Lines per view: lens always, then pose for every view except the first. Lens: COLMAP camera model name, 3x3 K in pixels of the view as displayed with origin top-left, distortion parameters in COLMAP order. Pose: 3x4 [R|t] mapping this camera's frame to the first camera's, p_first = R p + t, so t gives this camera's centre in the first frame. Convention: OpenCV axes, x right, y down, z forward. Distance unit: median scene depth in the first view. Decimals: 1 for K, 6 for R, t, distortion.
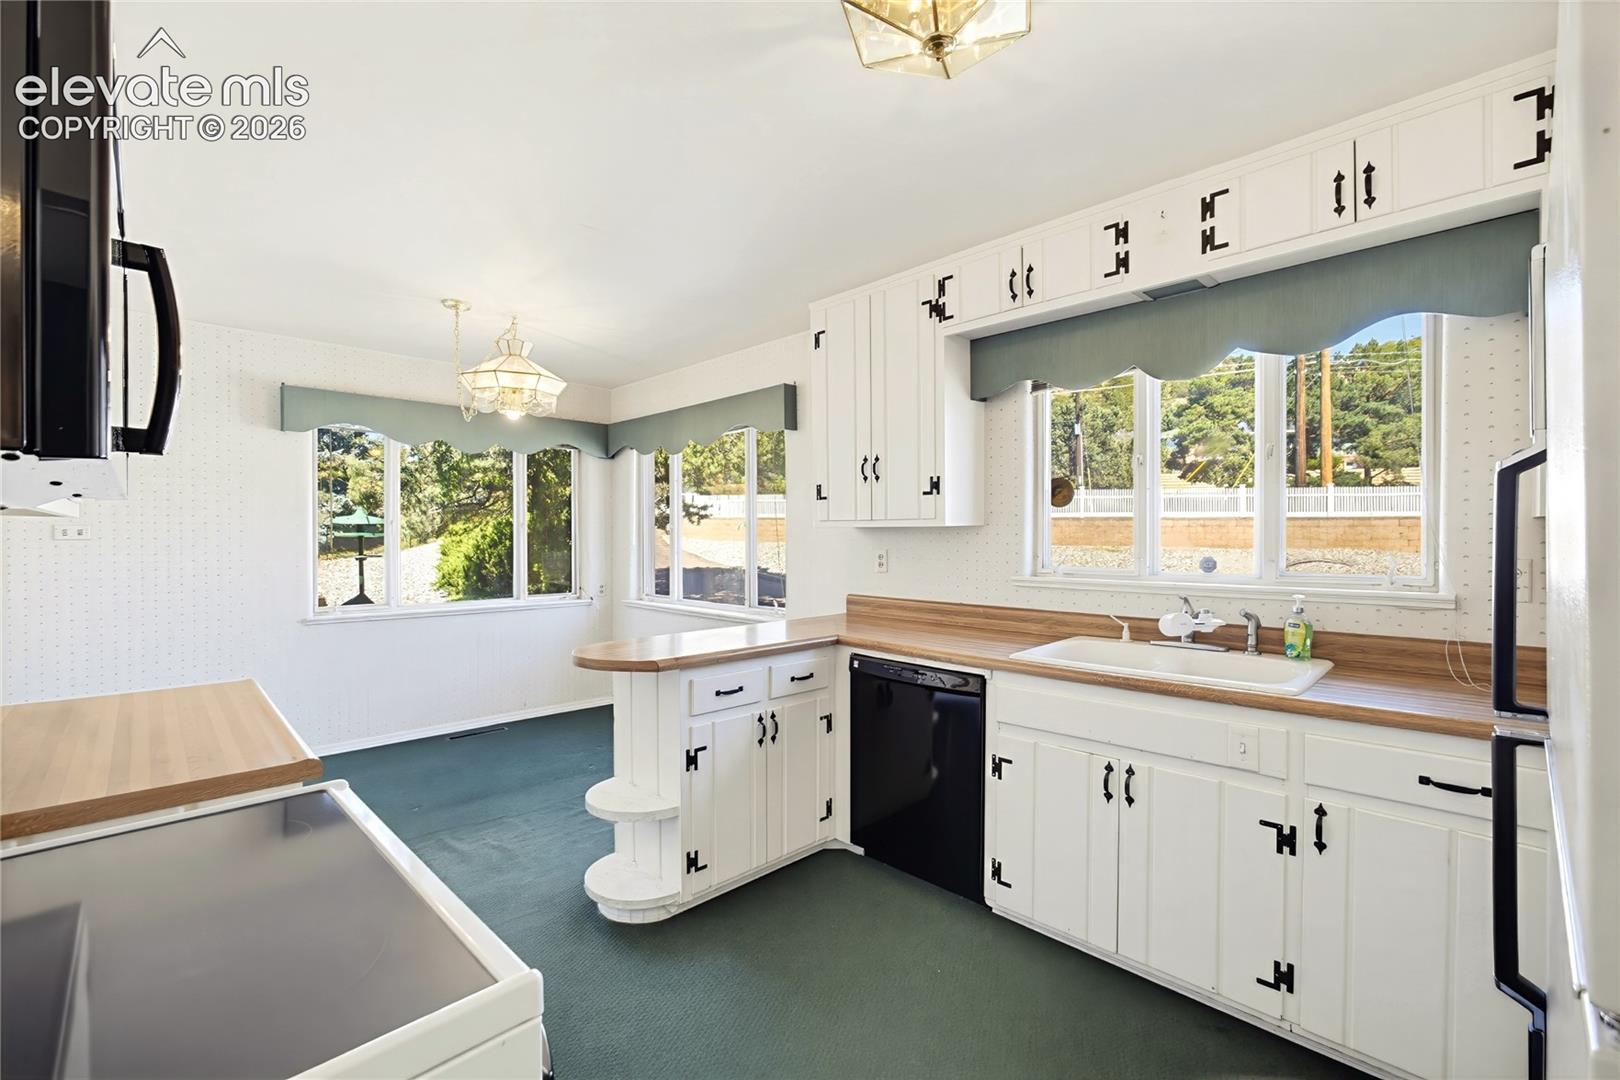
lens RADIAL K [[698.1, 0, 801.8], [0, 698.1, 531.4], [0, 0, 1]] dist [-0.000258, 0.000034]
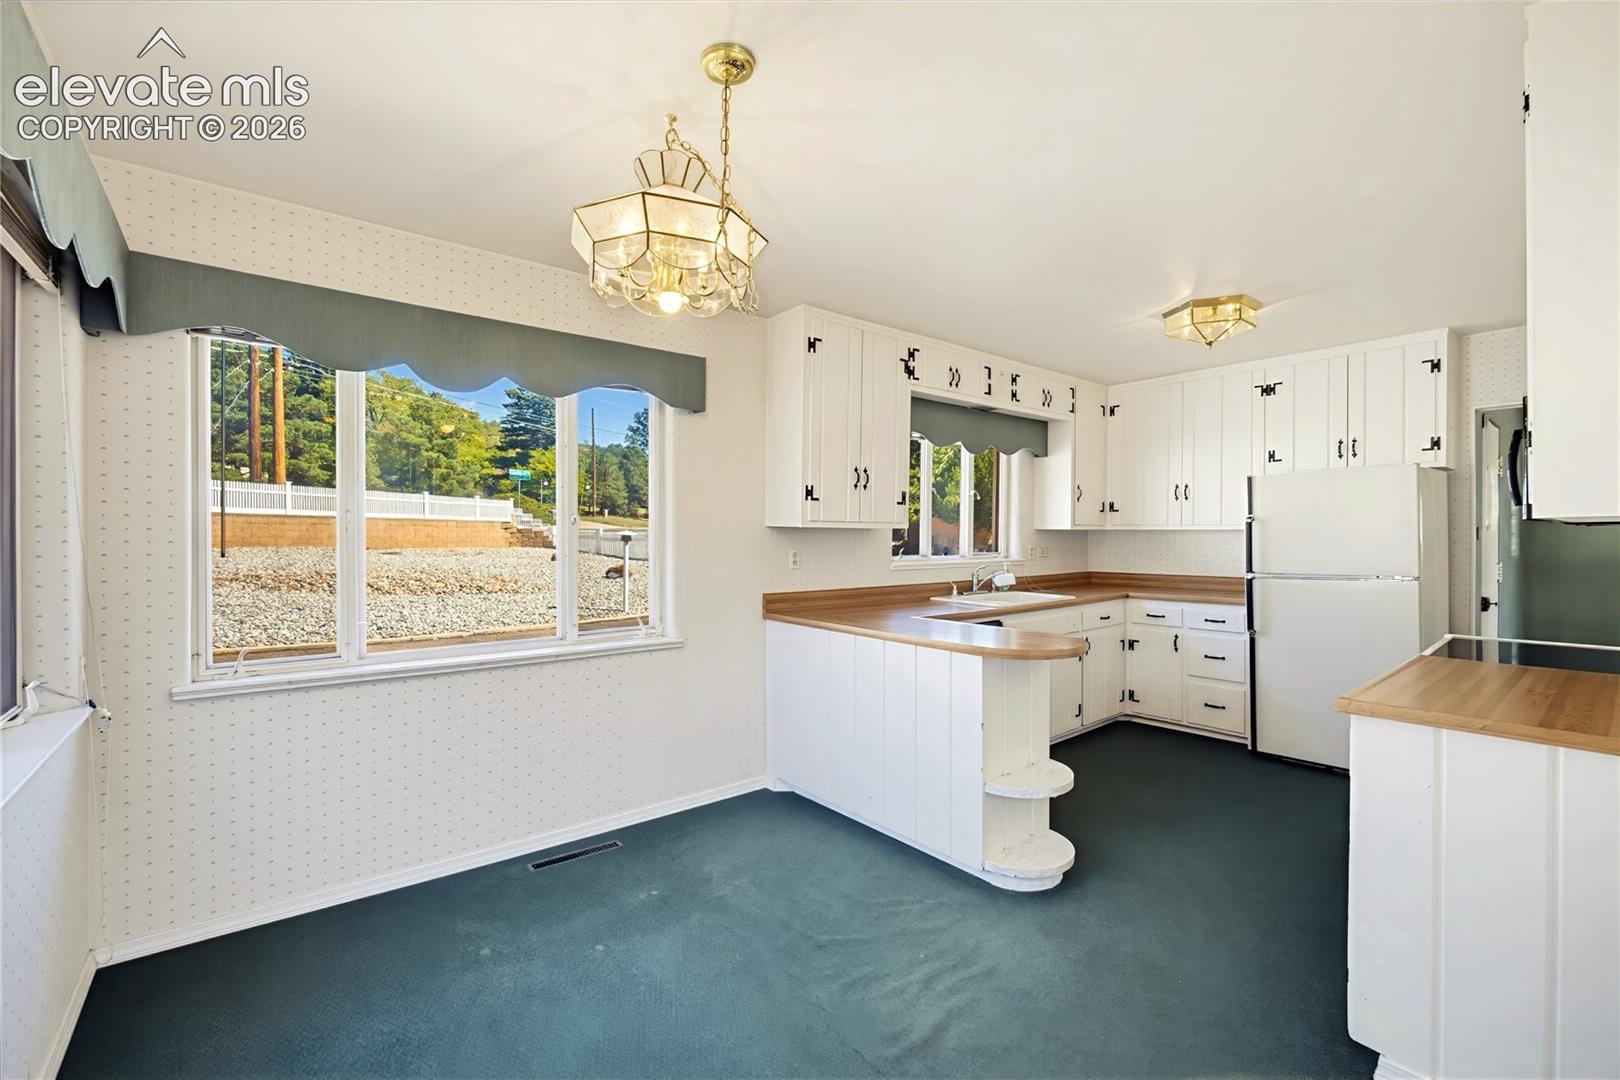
lens RADIAL K [[698.1, 0, 801.8], [0, 698.1, 531.4], [0, 0, 1]] dist [-0.000258, 0.000034]
pose [[0.088322, 0.005923, 0.996074, -1.174295], [-0.010110, 0.999936, -0.005049, 0.006700], [-0.996041, -0.009625, 0.088376, 1.085603]]
